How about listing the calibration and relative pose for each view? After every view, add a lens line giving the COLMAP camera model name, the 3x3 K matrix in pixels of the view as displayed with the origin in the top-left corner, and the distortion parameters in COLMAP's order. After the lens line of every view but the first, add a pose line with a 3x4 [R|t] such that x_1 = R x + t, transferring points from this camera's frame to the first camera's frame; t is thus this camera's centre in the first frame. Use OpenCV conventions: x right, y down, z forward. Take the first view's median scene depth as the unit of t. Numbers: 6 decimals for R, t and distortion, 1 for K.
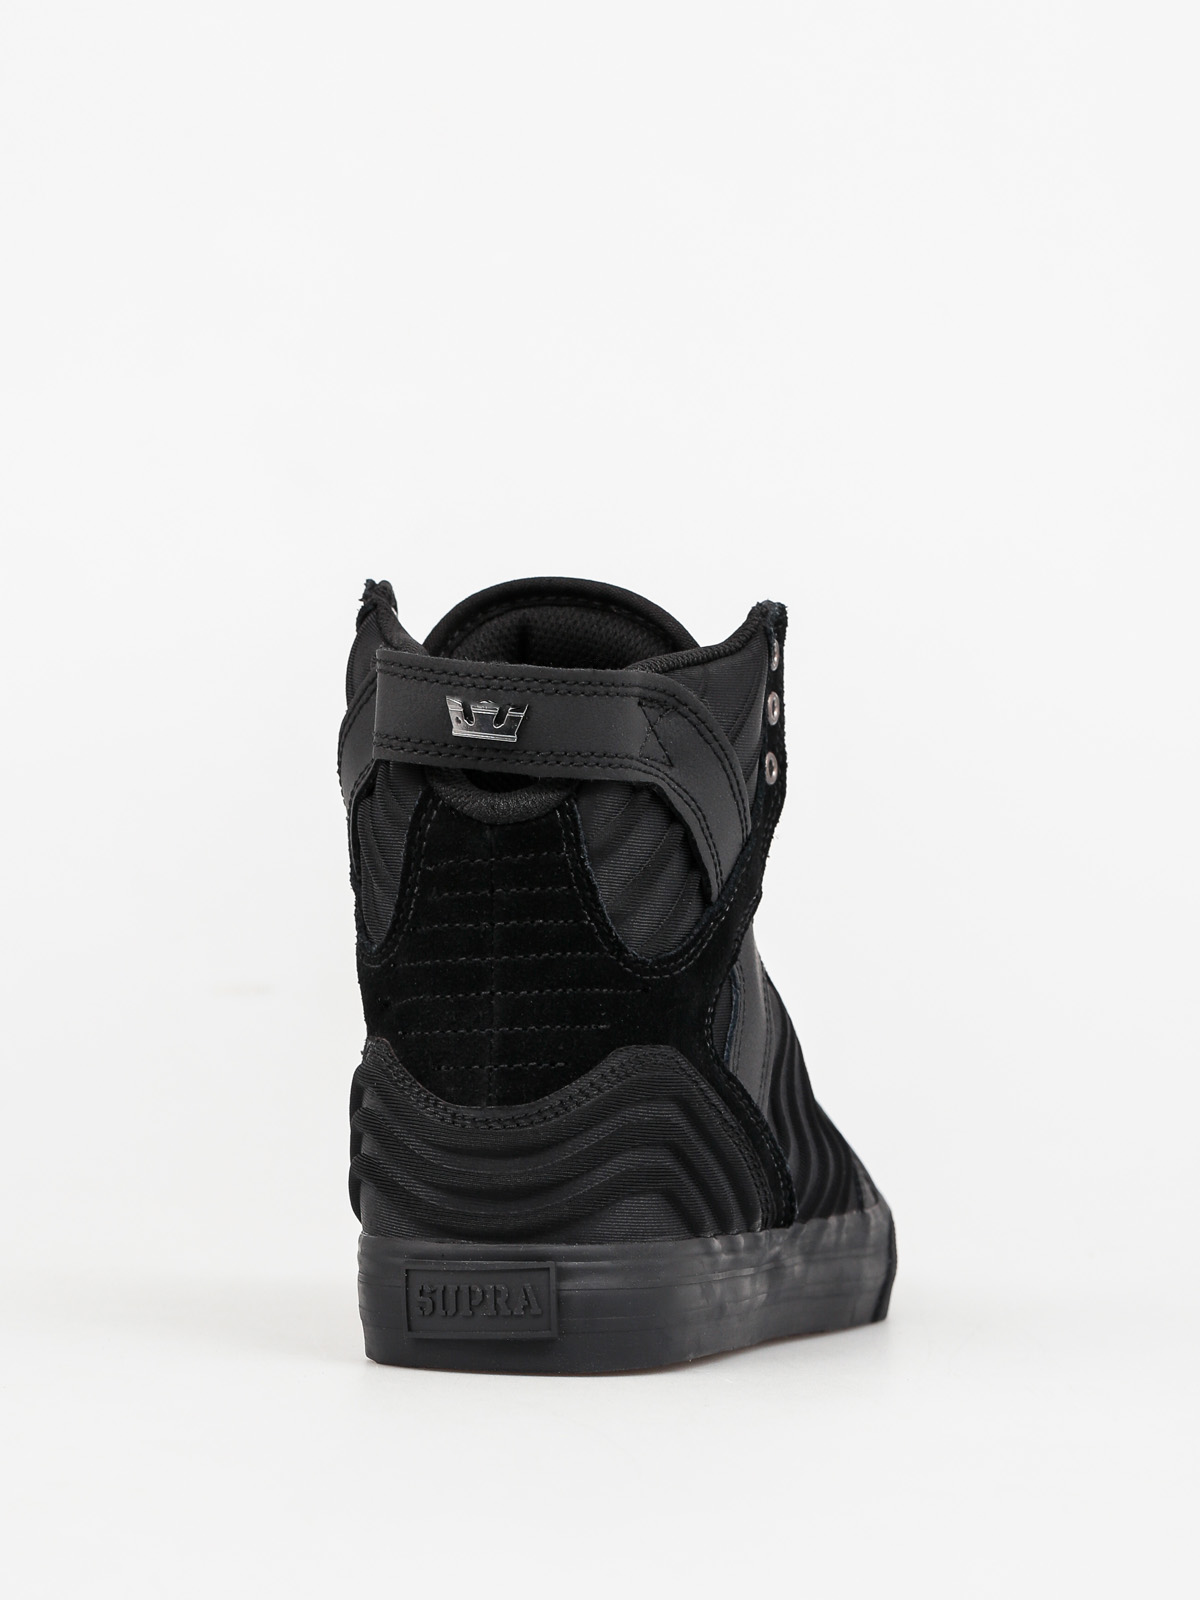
lens RADIAL K [[8140.7, 0, 599.9], [0, 8140.7, 800.3], [0, 0, 1]] dist [0.433058, 0.000000]
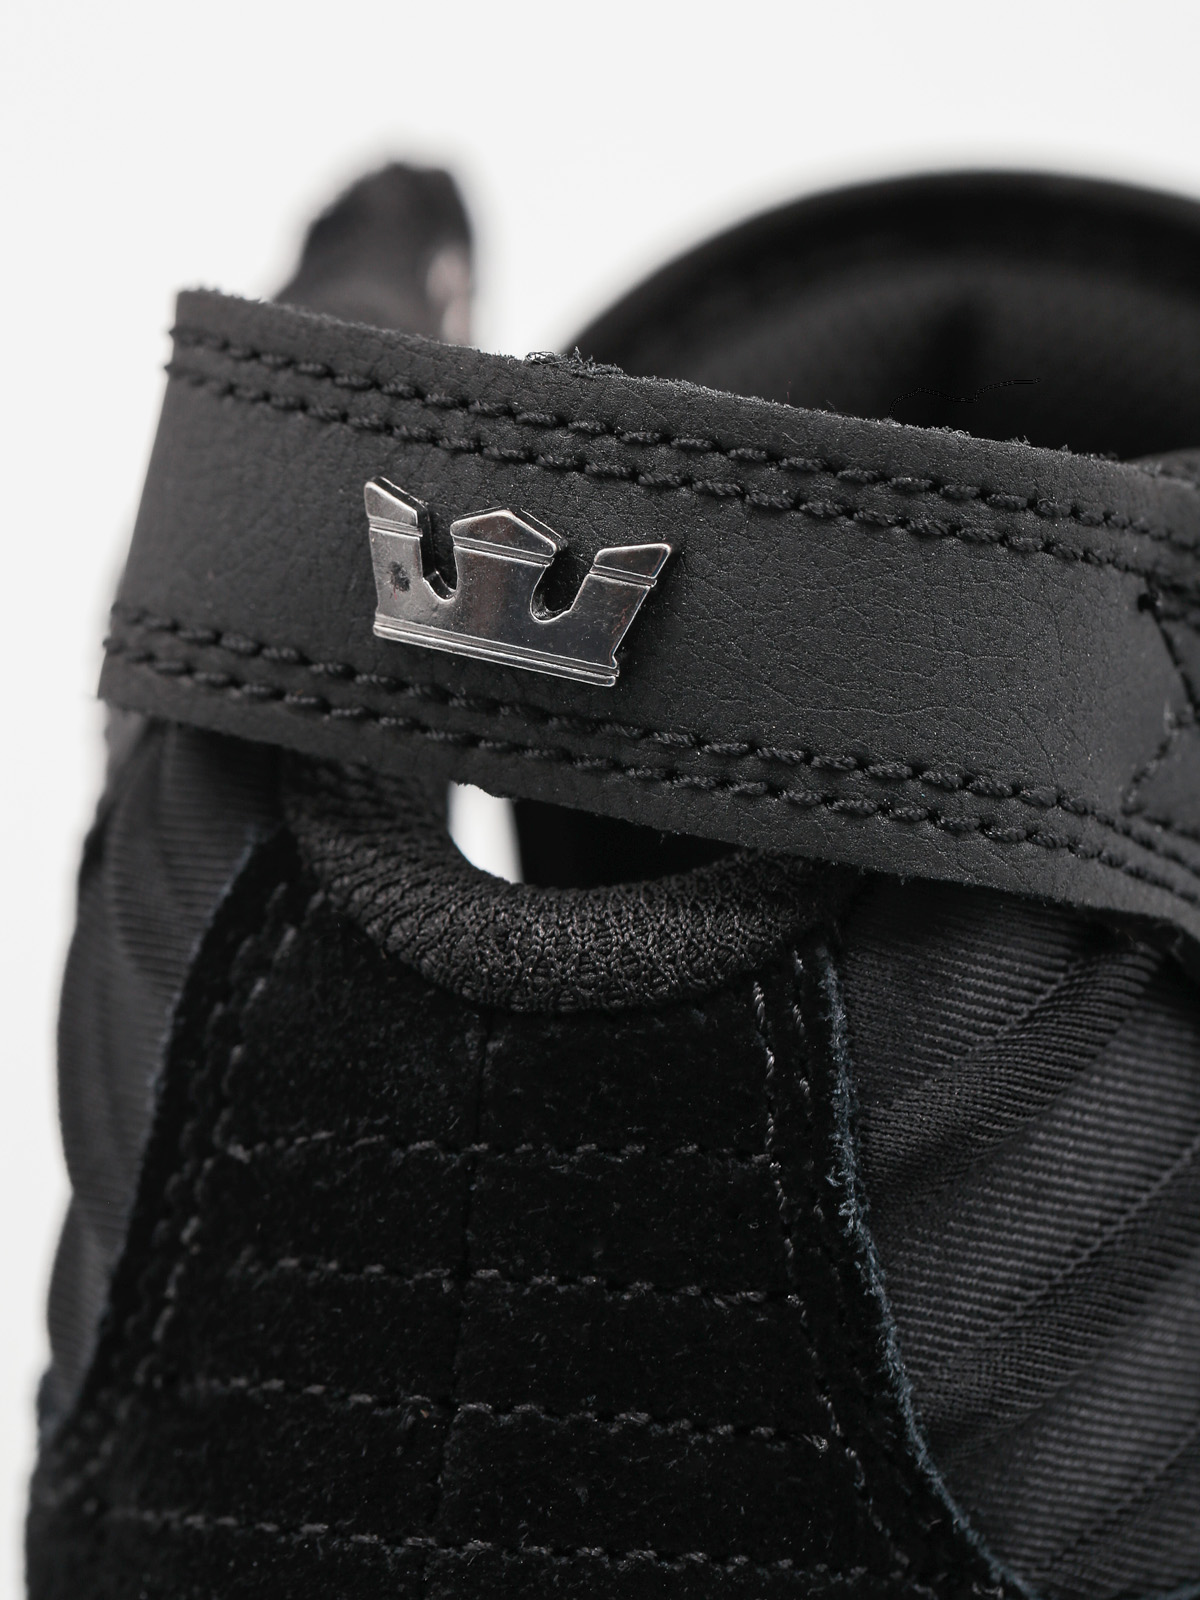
lens RADIAL K [[8140.7, 0, 600.0], [0, 8140.7, 793.7], [0, 0, 1]] dist [0.433058, 0.000000]
pose [[0.984143, 0.114012, -0.135884, 0.023327], [-0.117367, 0.992945, -0.016908, 0.000249], [0.132998, 0.032588, 0.990580, 0.751523]]
